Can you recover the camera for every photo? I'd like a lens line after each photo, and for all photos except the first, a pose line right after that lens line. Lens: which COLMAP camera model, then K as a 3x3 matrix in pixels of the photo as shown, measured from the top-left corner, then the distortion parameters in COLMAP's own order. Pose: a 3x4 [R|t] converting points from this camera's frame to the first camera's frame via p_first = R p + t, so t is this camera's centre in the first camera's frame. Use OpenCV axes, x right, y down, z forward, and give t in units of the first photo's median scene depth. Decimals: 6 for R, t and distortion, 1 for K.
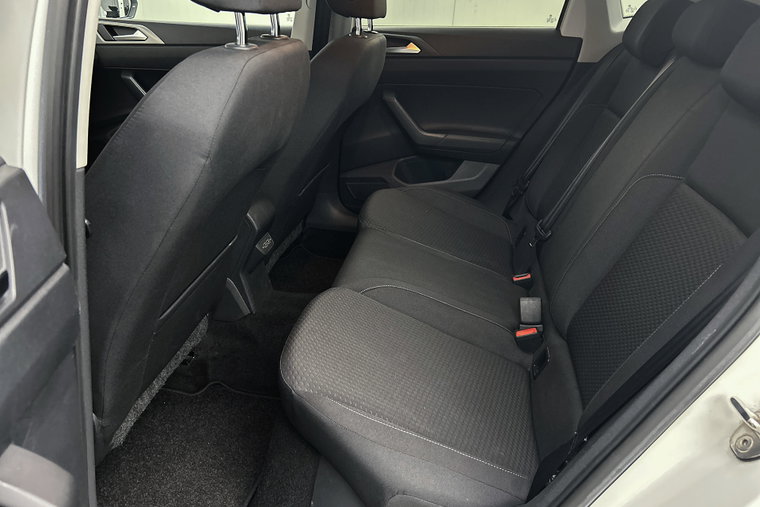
lens RADIAL K [[573.0, 0, 376.5], [0, 573.0, 252.4], [0, 0, 1]] dist [0.050410, -0.073723]
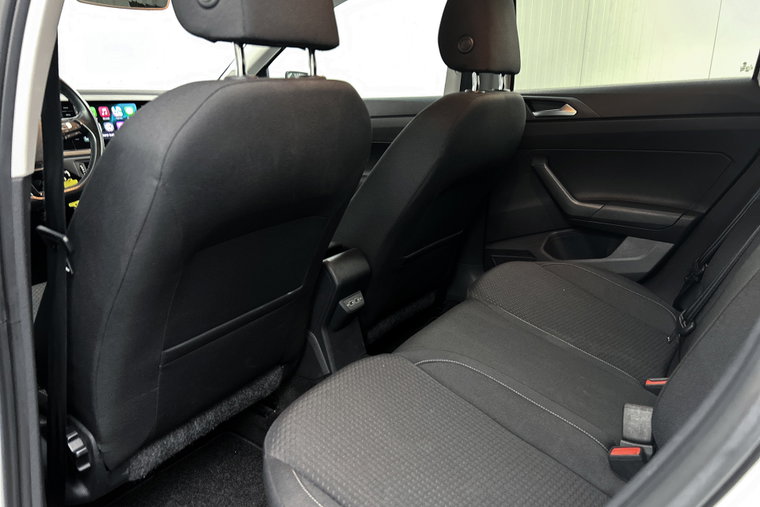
lens RADIAL K [[568.9, 0, 378.6], [0, 568.9, 251.4], [0, 0, 1]] dist [0.054645, -0.061360]
pose [[0.911660, 0.063377, -0.406029, 0.171924], [-0.124475, 0.984208, -0.125858, 0.012146], [0.391640, 0.165280, 0.905152, 0.111814]]
